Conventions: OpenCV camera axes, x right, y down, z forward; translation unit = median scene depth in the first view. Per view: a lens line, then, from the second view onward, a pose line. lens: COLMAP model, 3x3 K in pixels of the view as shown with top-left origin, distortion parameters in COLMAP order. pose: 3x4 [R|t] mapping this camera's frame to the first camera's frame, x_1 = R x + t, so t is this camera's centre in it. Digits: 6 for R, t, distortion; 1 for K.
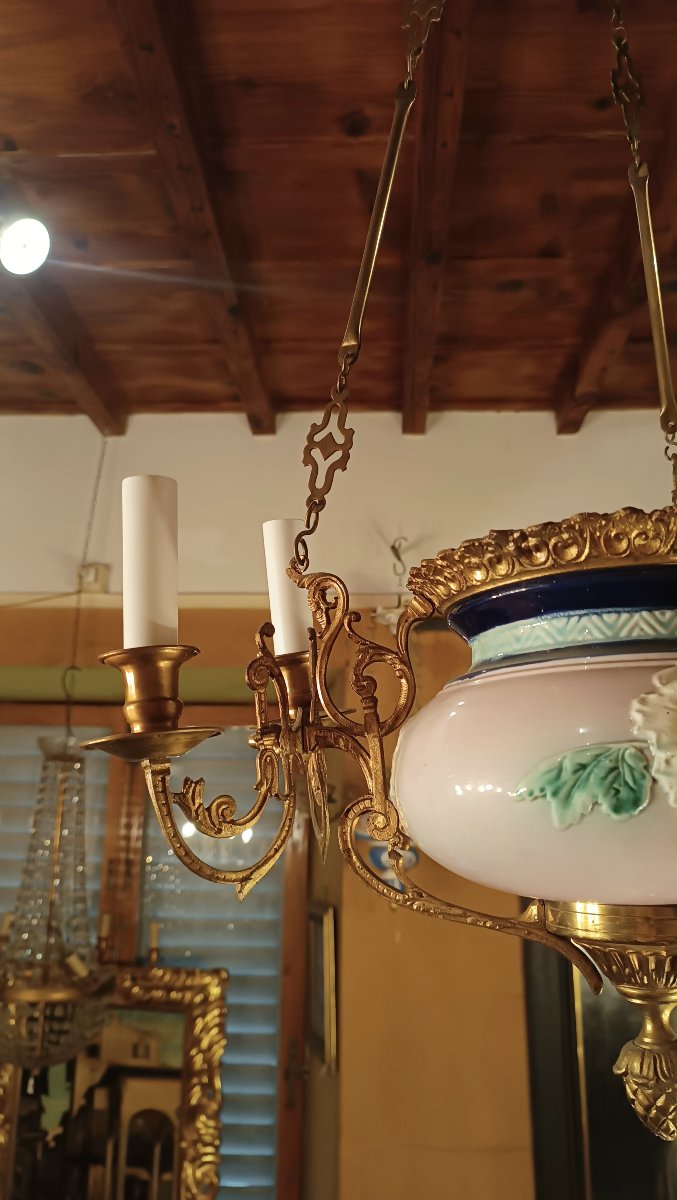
lens RADIAL K [[893.3, 0, 347.4], [0, 893.3, 602.3], [0, 0, 1]] dist [0.026760, -0.047627]
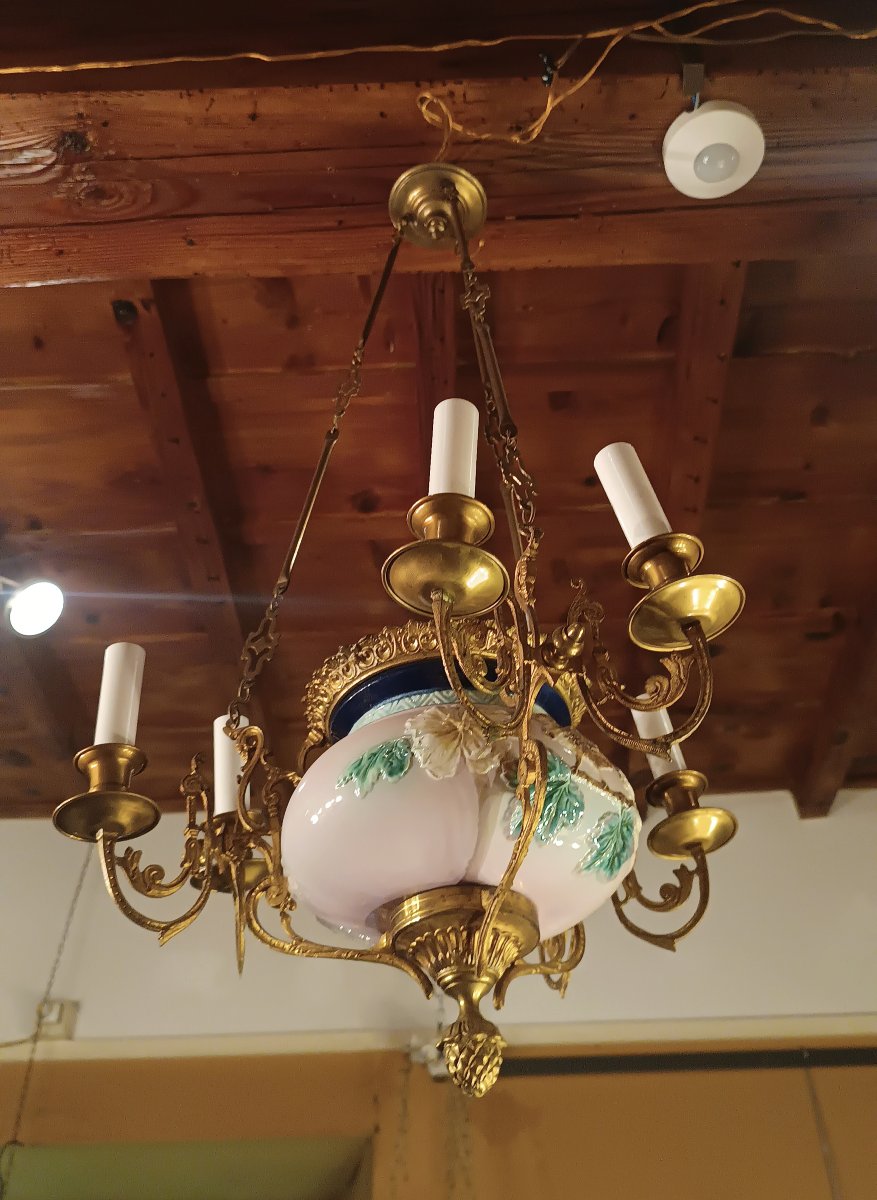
lens RADIAL K [[1140.5, 0, 455.2], [0, 1140.5, 513.9], [0, 0, 1]] dist [0.006808, 0.000000]
pose [[0.999128, -0.015977, 0.038576, 0.050043], [0.032818, 0.871675, -0.488984, 0.120612], [-0.025814, 0.489824, 0.871439, -0.148056]]
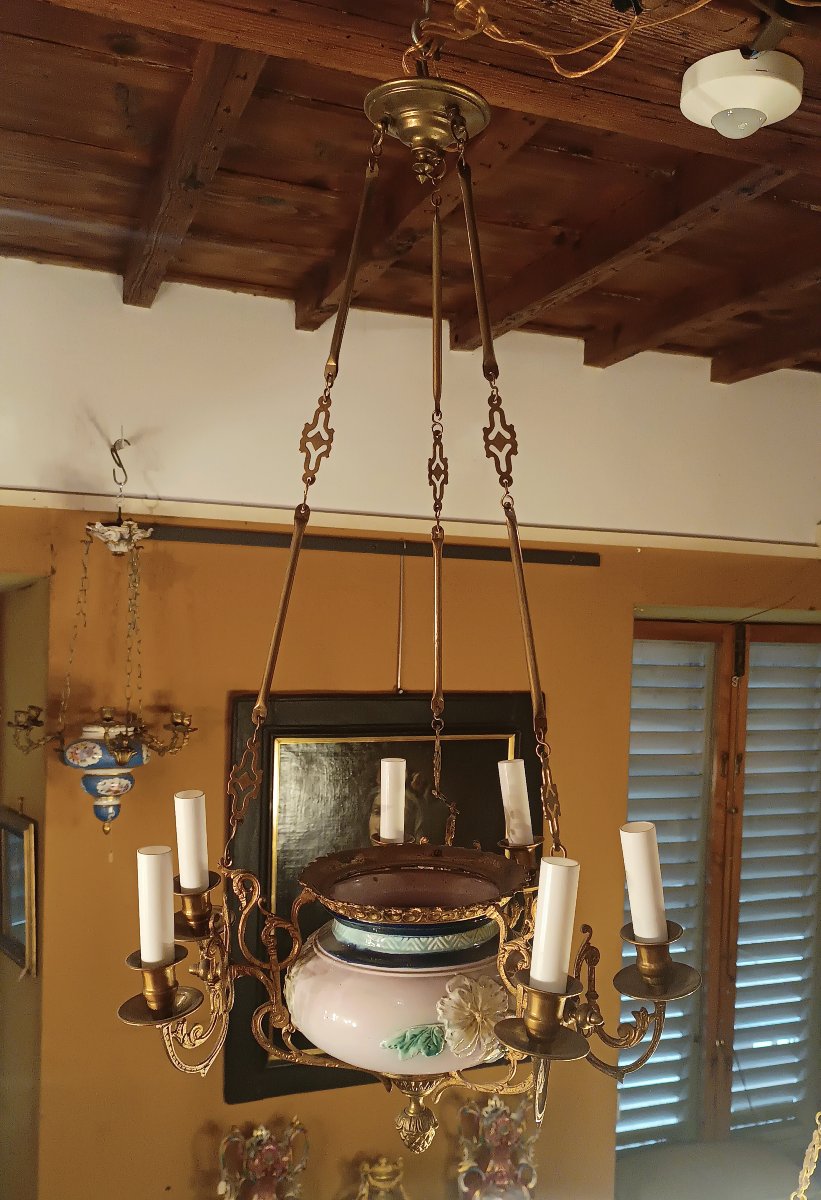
lens RADIAL K [[1058.8, 0, 425.1], [0, 1058.8, 673.3], [0, 0, 1]] dist [-0.011659, 0.002007]
pose [[0.916560, -0.001993, 0.399891, -0.111293], [-0.110410, 0.959857, 0.257846, -0.199068], [-0.384352, -0.280483, 0.879547, -0.154254]]
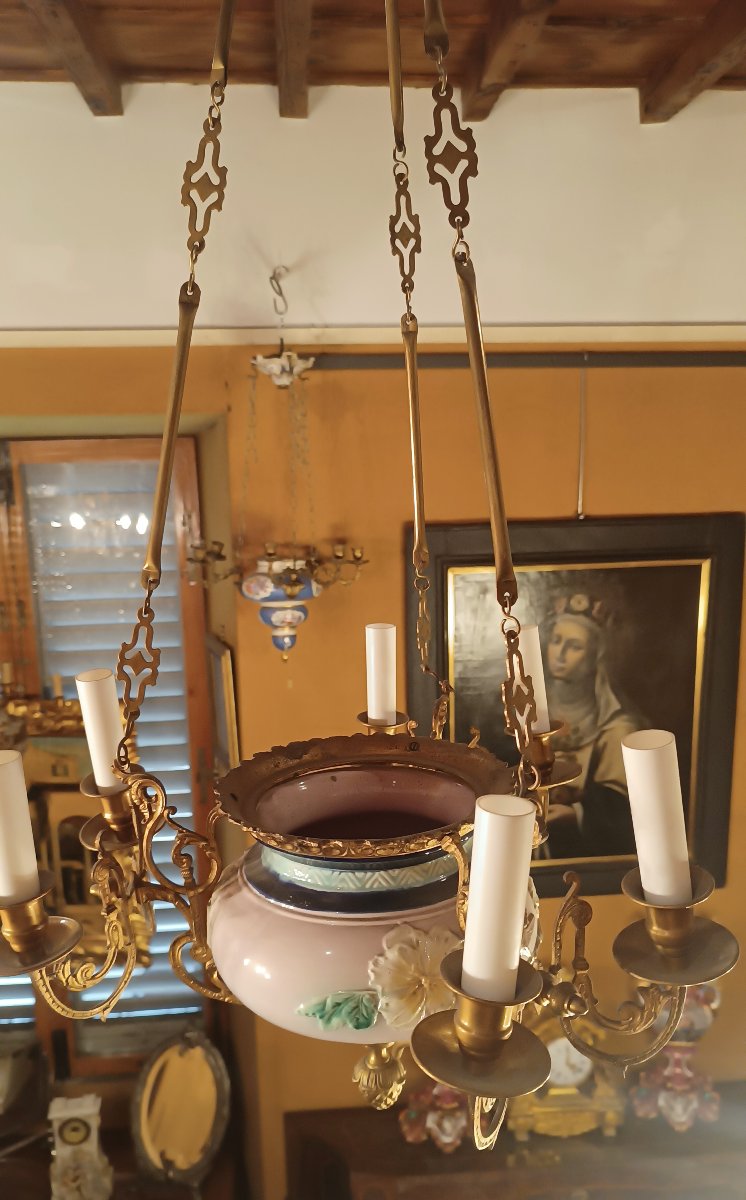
lens RADIAL K [[967.7, 0, 371.2], [0, 967.7, 674.7], [0, 0, 1]] dist [0.007560, -0.026146]
pose [[0.991997, -0.054819, 0.113742, 0.022324], [-0.001247, 0.896537, 0.442966, -0.172771], [-0.126256, -0.439563, 0.889294, -0.051012]]
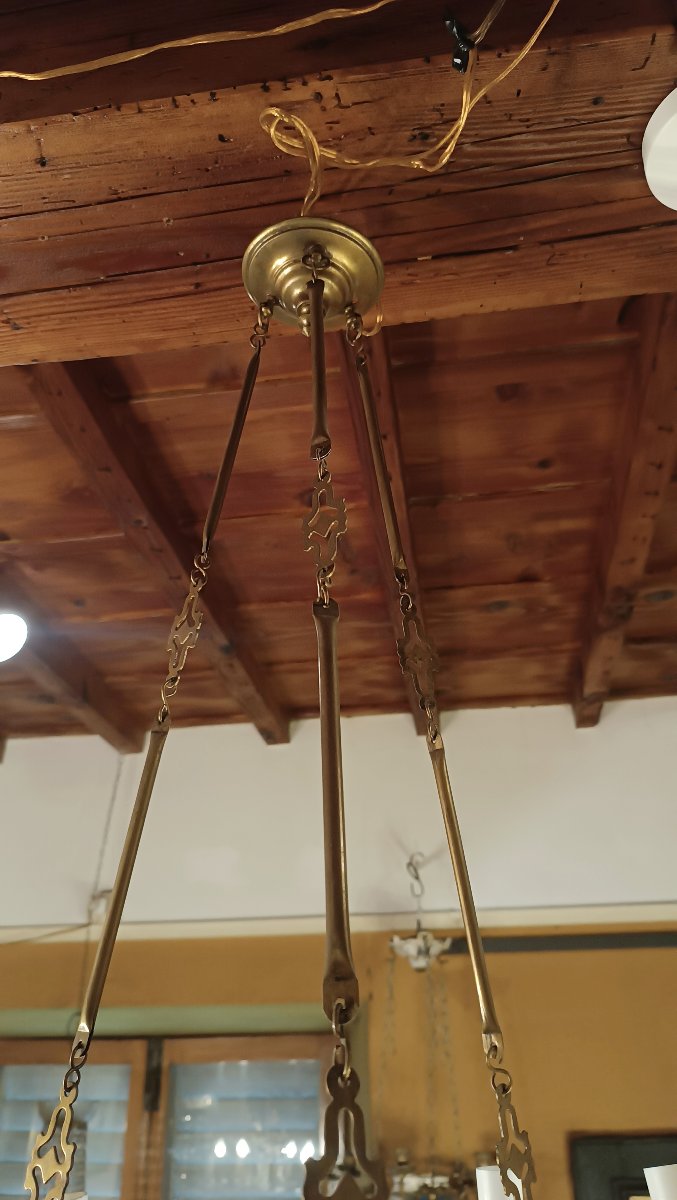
lens RADIAL K [[893.3, 0, 338.9], [0, 893.3, 598.3], [0, 0, 1]] dist [0.026760, -0.047627]
pose [[0.994260, -0.070014, -0.080906, 0.094108], [0.046169, 0.962896, -0.265893, -0.108456], [0.096521, 0.260631, 0.960601, 0.009516]]
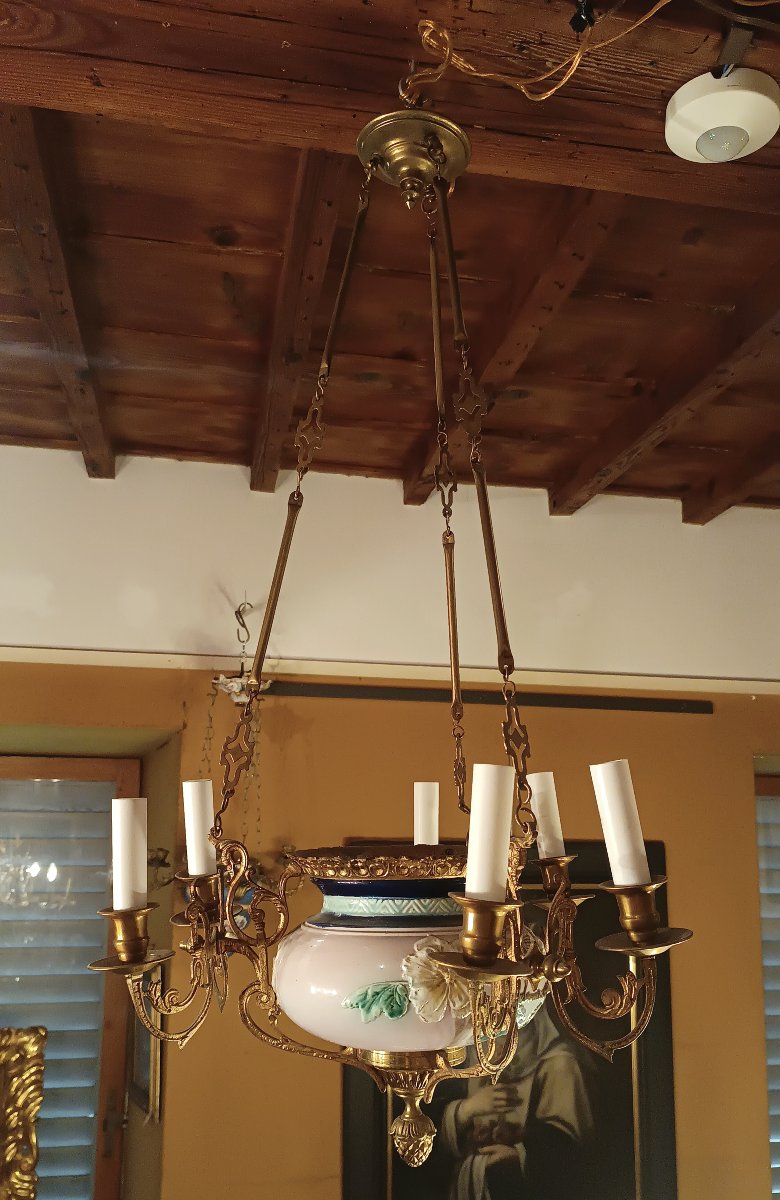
lens RADIAL K [[1002.2, 0, 400.8], [0, 1002.2, 694.0], [0, 0, 1]] dist [0.033324, -0.045643]
pose [[0.972313, 0.034552, 0.231113, -0.034817], [-0.056407, 0.994466, 0.088635, -0.103516], [-0.226772, -0.099217, 0.968881, -0.170875]]
